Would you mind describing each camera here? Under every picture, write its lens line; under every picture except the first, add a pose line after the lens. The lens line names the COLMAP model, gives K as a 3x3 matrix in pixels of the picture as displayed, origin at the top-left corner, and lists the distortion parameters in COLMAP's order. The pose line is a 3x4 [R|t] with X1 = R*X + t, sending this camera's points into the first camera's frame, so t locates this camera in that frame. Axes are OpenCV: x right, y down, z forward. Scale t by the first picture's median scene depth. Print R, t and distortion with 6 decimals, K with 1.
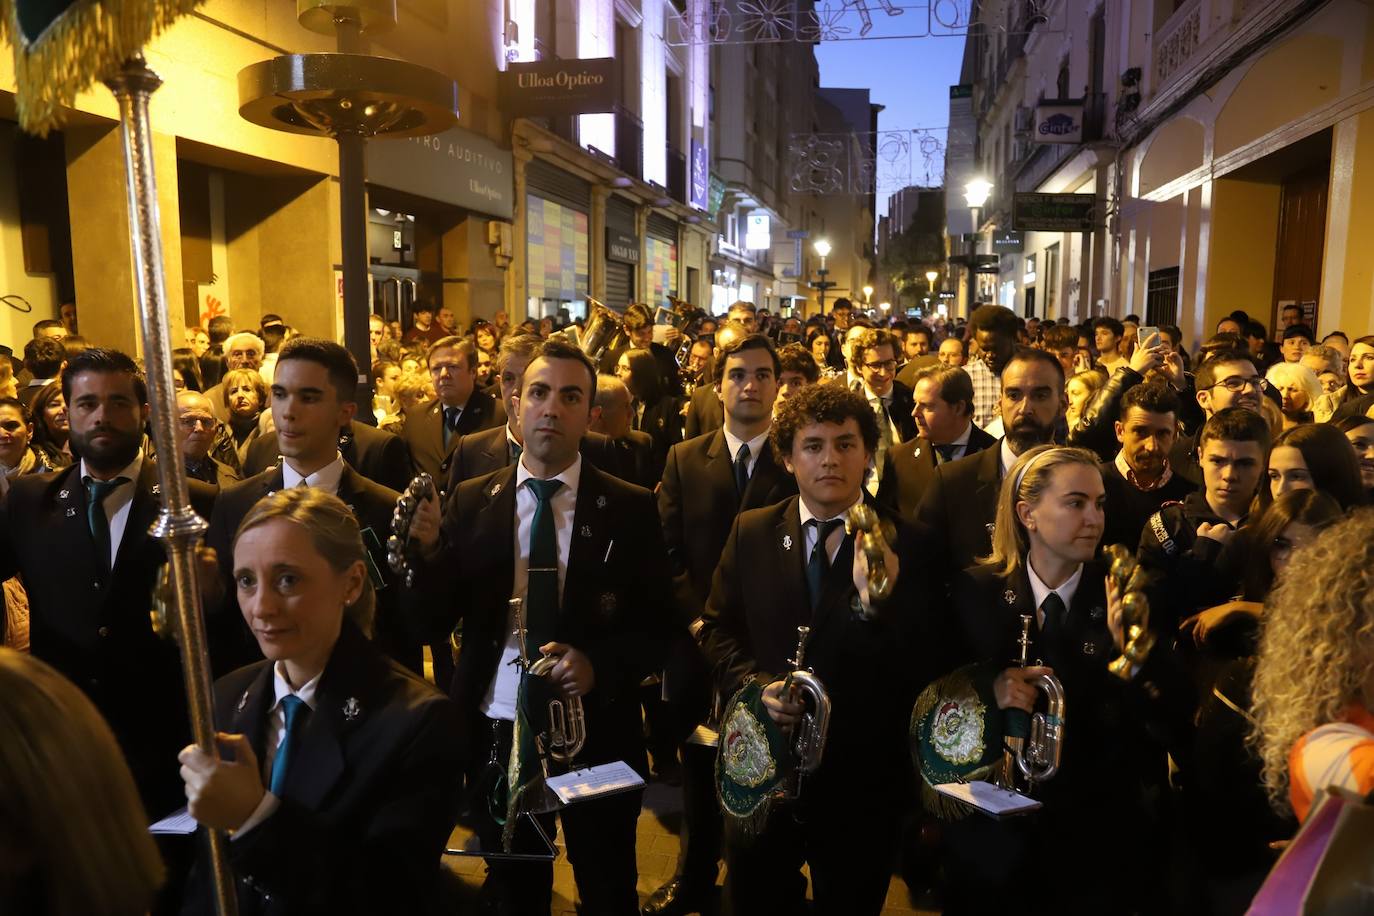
lens RADIAL K [[953.6, 0, 685.9], [0, 953.6, 463.2], [0, 0, 1]] dist [-0.120173, 0.074876]
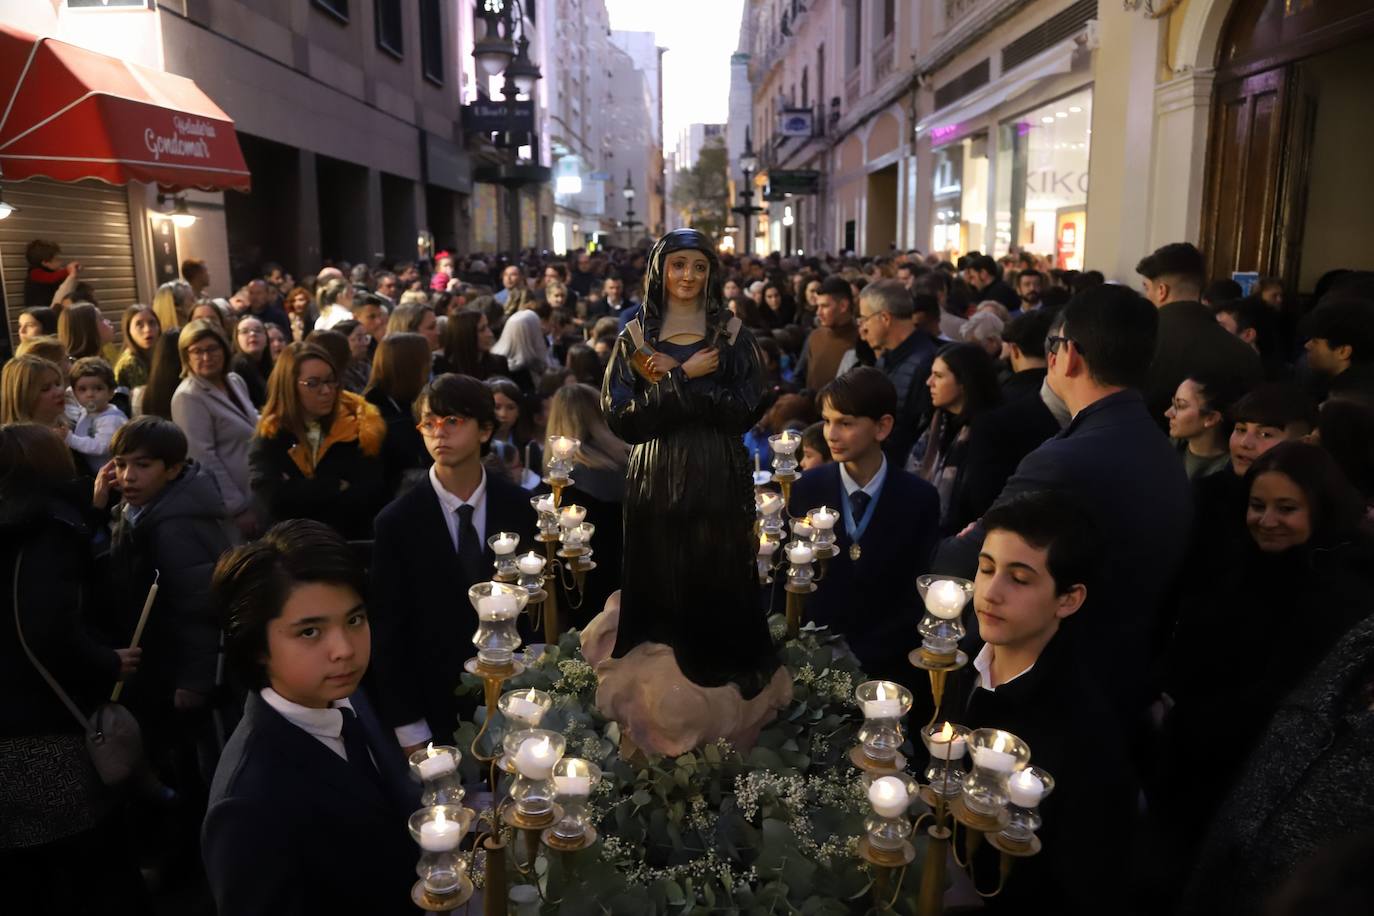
lens RADIAL K [[986.7, 0, 688.4], [0, 986.7, 462.4], [0, 0, 1]] dist [-0.113827, 0.082112]
pose [[0.975599, -0.053623, 0.212909, -0.150670], [0.040721, 0.997085, 0.064532, 0.085536], [-0.215749, -0.054287, 0.974939, -0.575644]]
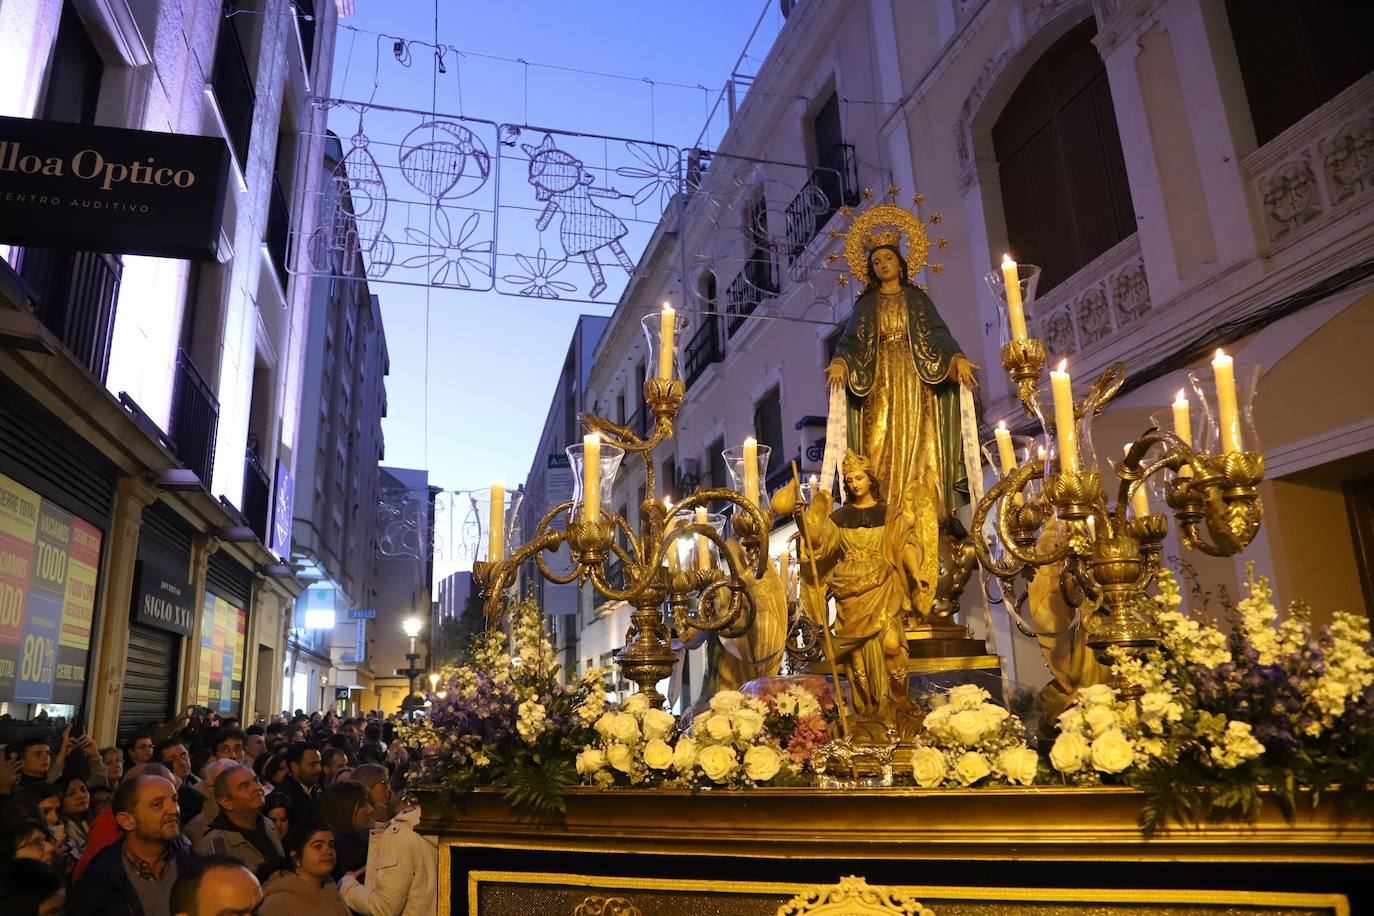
lens RADIAL K [[947.8, 0, 682.3], [0, 947.8, 463.4], [0, 0, 1]] dist [-0.118433, 0.066764]
pose [[0.890609, 0.087650, 0.446244, -0.046064], [0.095755, 0.923111, -0.372421, -0.079938], [-0.444575, 0.374411, 0.813738, 0.427851]]
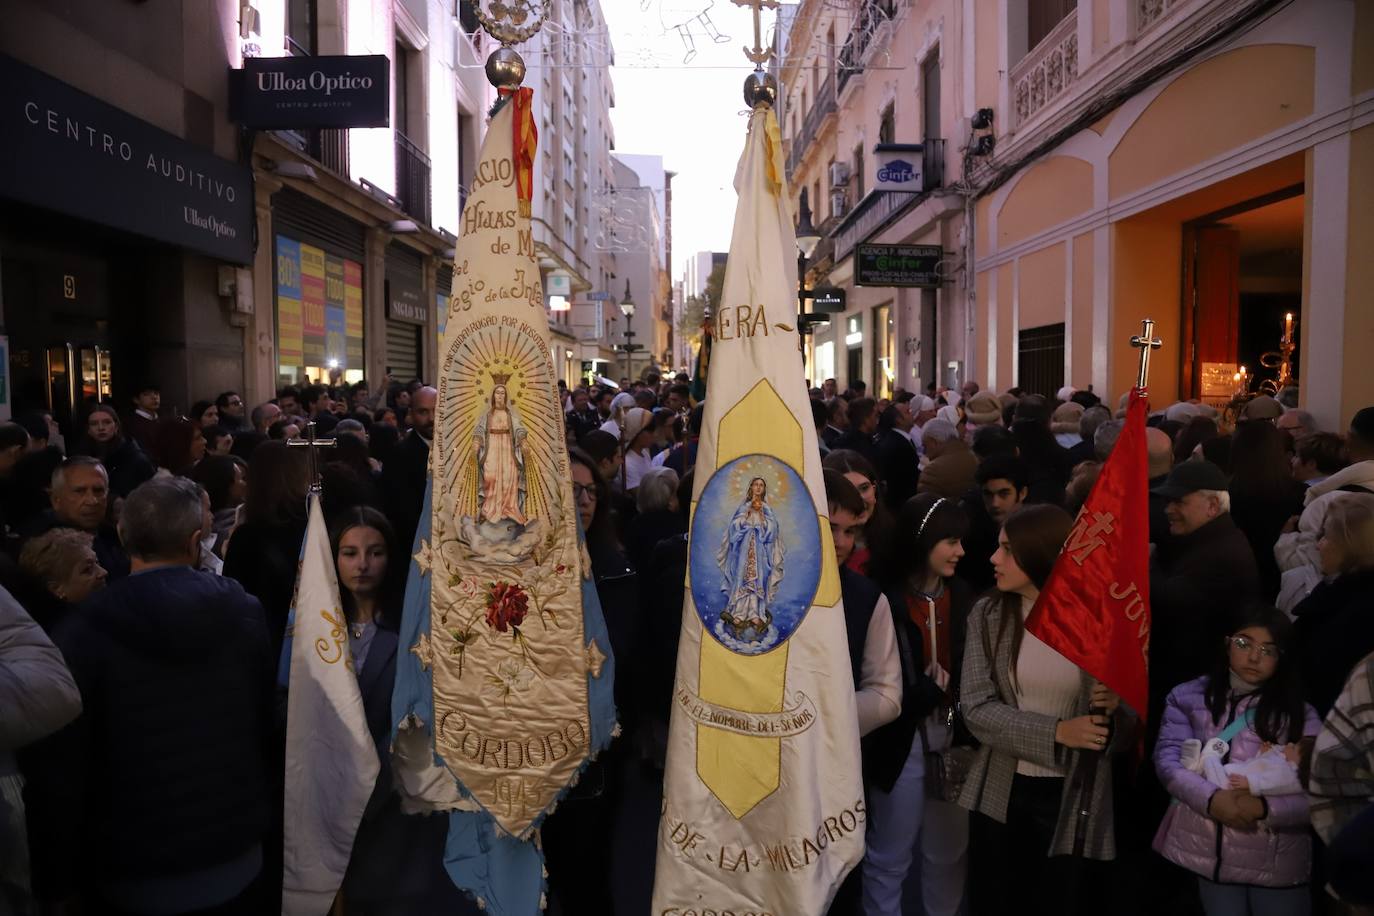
lens RADIAL K [[942.0, 0, 684.0], [0, 942.0, 465.4], [0, 0, 1]] dist [-0.123262, 0.070512]
pose [[0.977863, -0.027048, 0.207492, -0.002048], [0.039685, 0.997586, -0.056983, -0.031808], [-0.205449, 0.063955, 0.976576, 0.166732]]
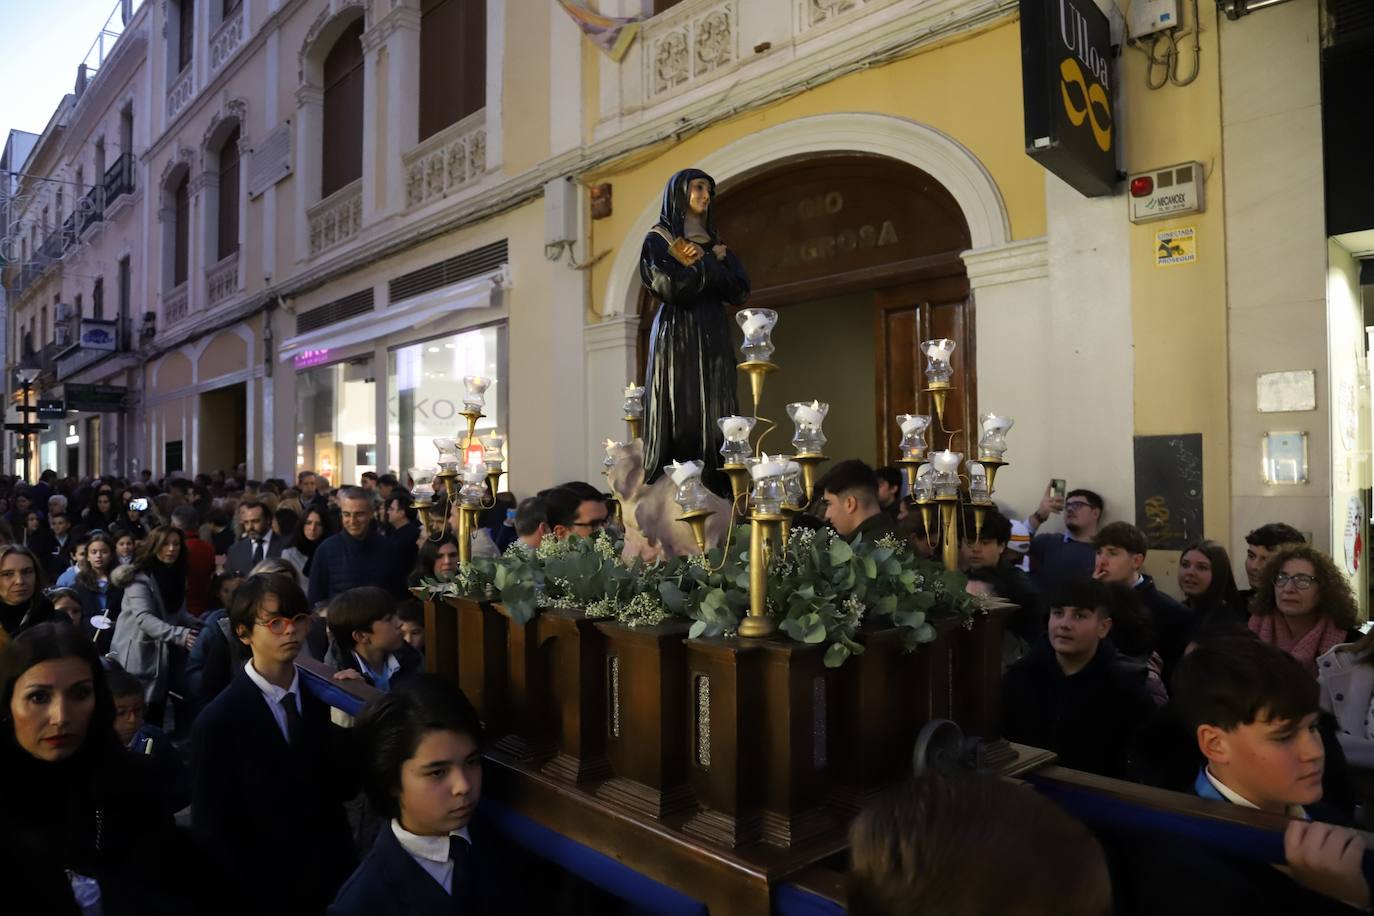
lens RADIAL K [[942.0, 0, 684.0], [0, 942.0, 465.4], [0, 0, 1]] dist [-0.123262, 0.070512]
pose [[0.572930, 0.004329, 0.819593, -0.215713], [0.125801, 0.987672, -0.093156, 0.071003], [-0.809892, 0.156477, 0.565323, -0.476115]]
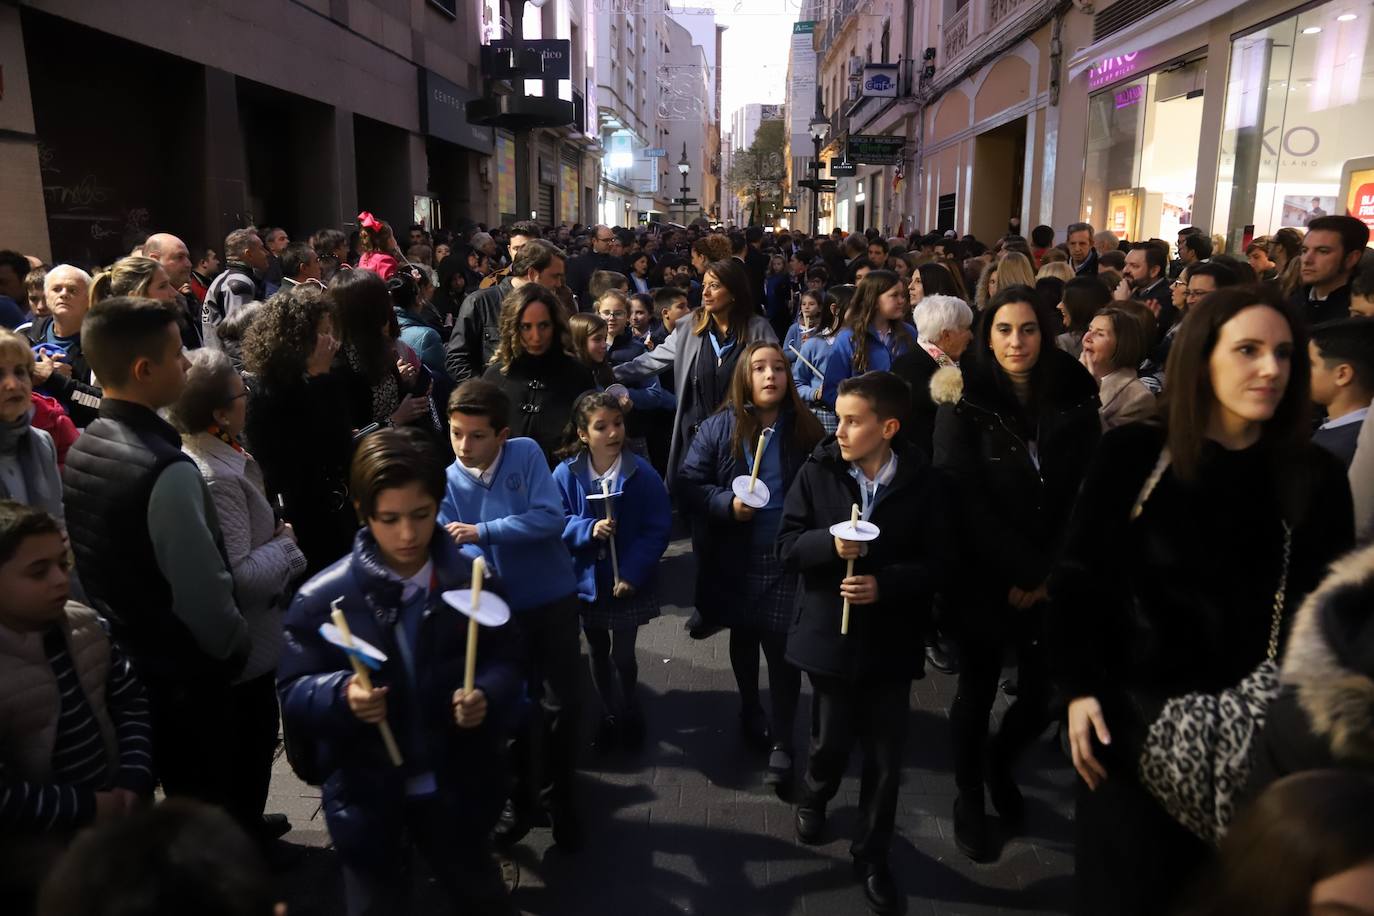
lens RADIAL K [[953.6, 0, 685.9], [0, 953.6, 463.2], [0, 0, 1]] dist [-0.120173, 0.074876]
pose [[0.986471, -0.034861, 0.160188, -0.105324], [0.020733, 0.995812, 0.089040, 0.053184], [-0.162622, -0.084514, 0.983062, -0.315598]]
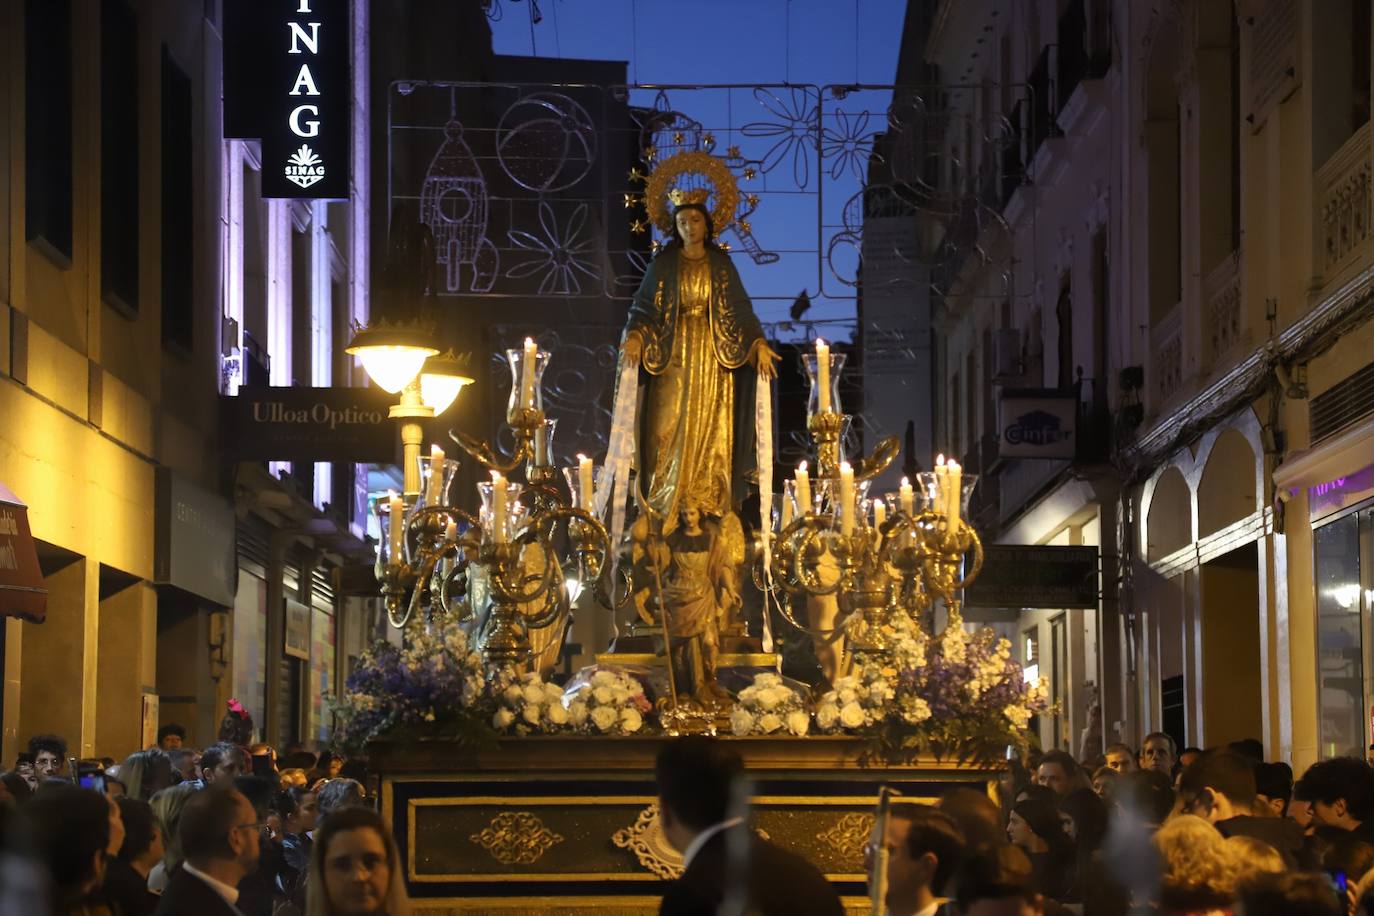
lens RADIAL K [[3715.0, 0, 683.1], [0, 3715.0, 457.9], [0, 0, 1]] dist [0.532336, -0.108112]
pose [[0.977586, 0.016045, 0.209923, -0.323899], [0.033740, 0.972265, -0.231435, 0.201384], [-0.207814, 0.233330, 0.949932, -1.227575]]
